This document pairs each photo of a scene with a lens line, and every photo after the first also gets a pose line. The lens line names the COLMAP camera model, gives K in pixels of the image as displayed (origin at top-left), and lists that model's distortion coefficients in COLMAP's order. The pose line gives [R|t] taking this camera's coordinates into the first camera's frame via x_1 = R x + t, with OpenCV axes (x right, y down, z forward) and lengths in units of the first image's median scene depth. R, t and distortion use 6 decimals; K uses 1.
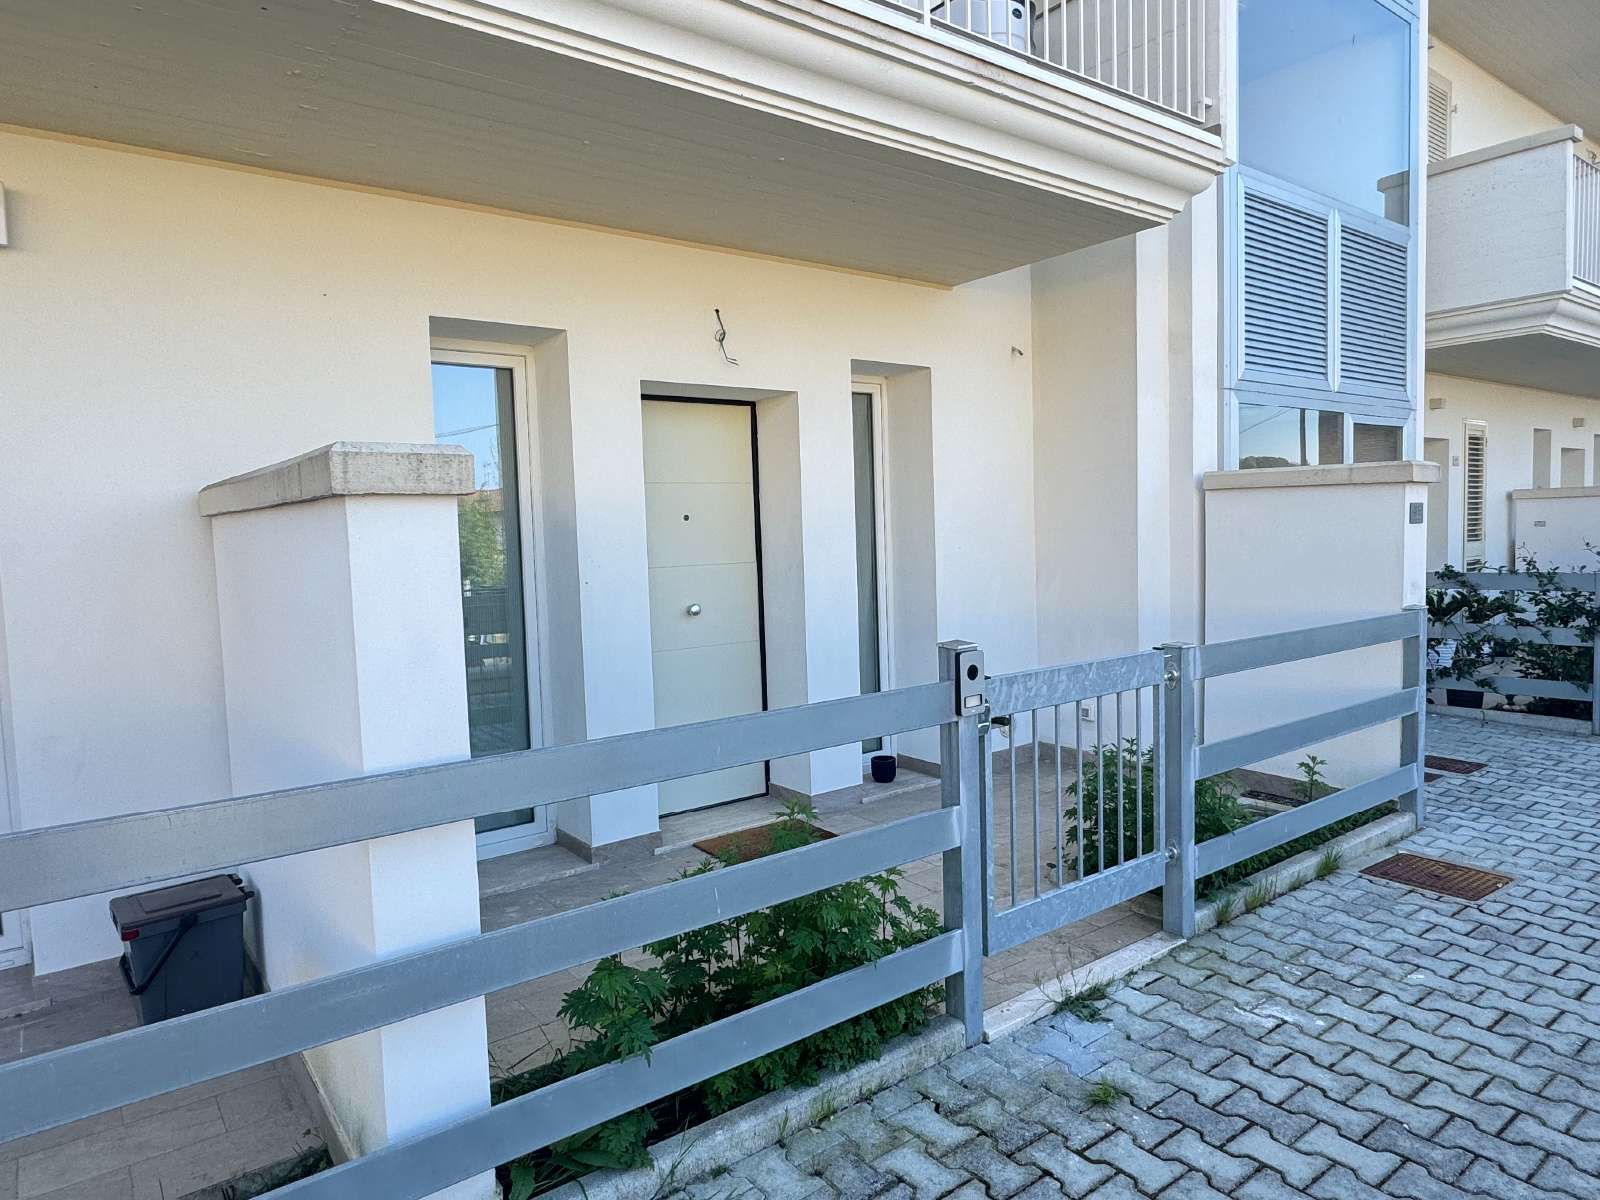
lens RADIAL K [[986.4, 0, 800.0], [0, 986.4, 600.0], [0, 0, 1]] dist [-0.003280, 0.000710]
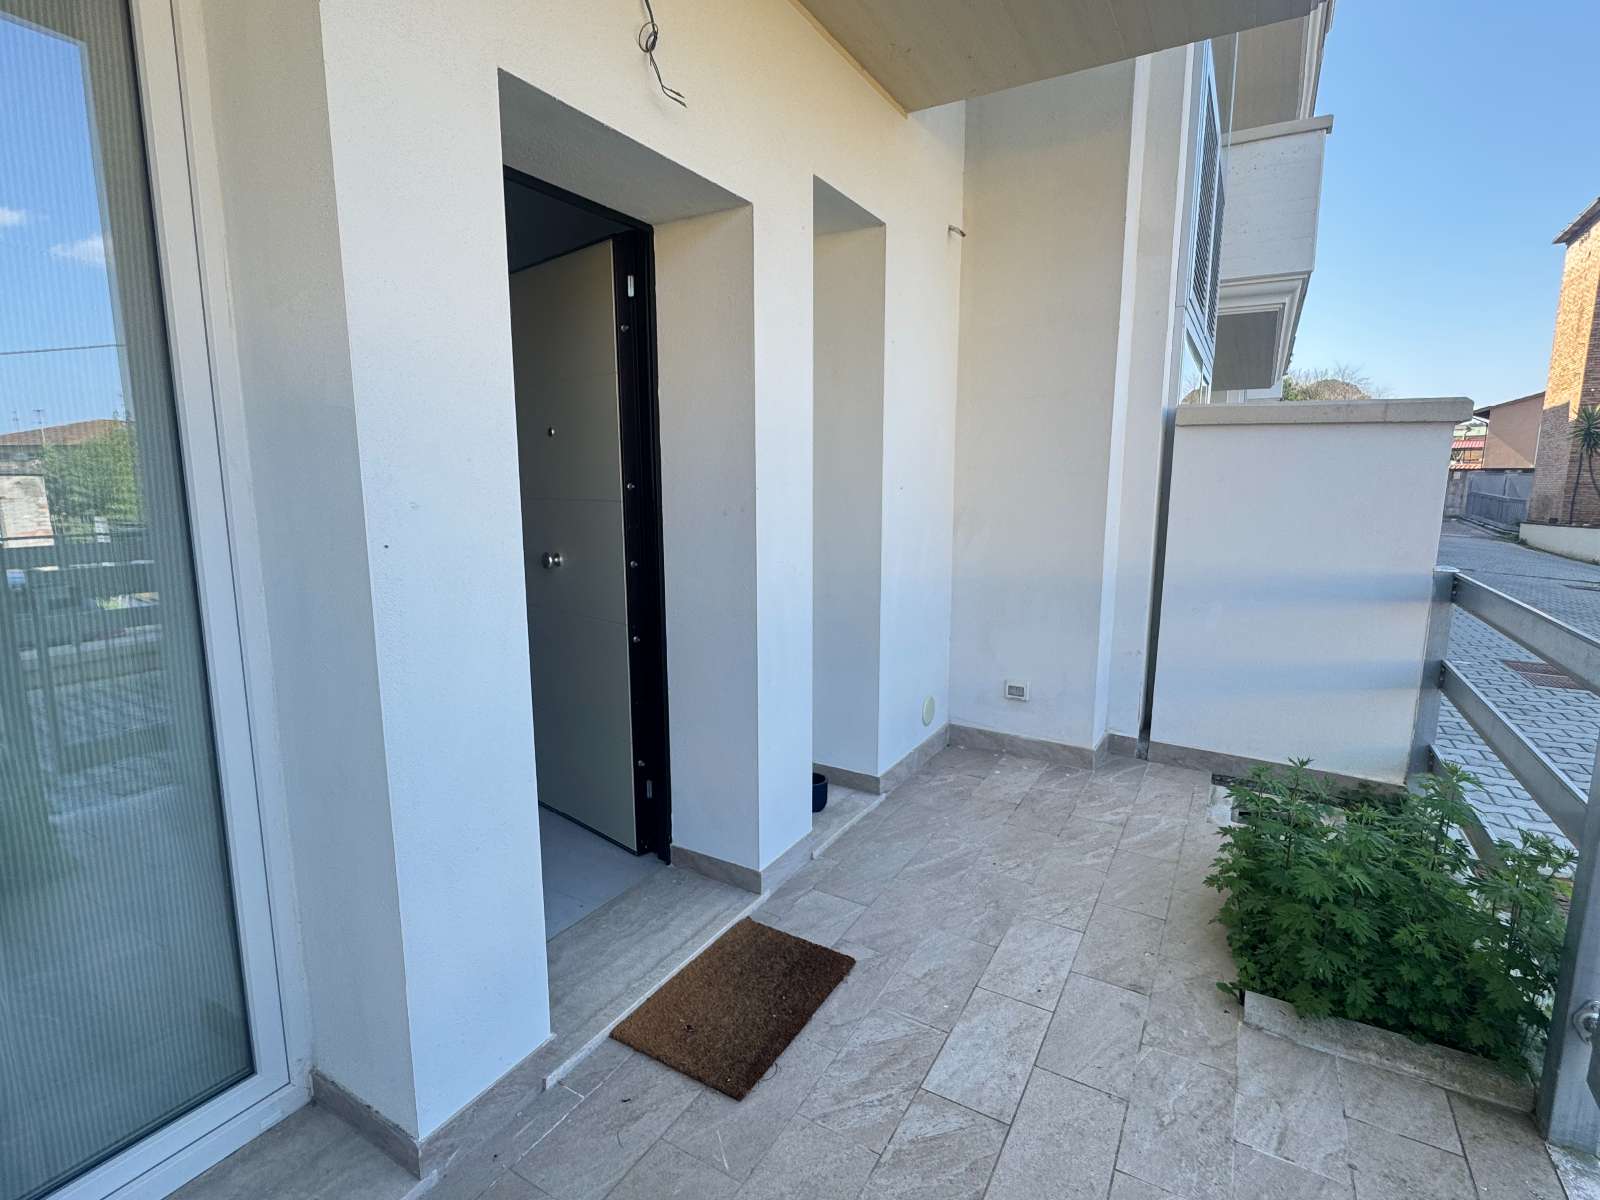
lens RADIAL K [[781.7, 0, 799.1], [0, 781.7, 603.9], [0, 0, 1]] dist [-0.004619, -0.001056]
pose [[0.925274, -0.030051, 0.378106, -0.166463], [-0.003002, 0.996245, 0.086525, -0.020121], [-0.379287, -0.081194, 0.921710, 0.589787]]
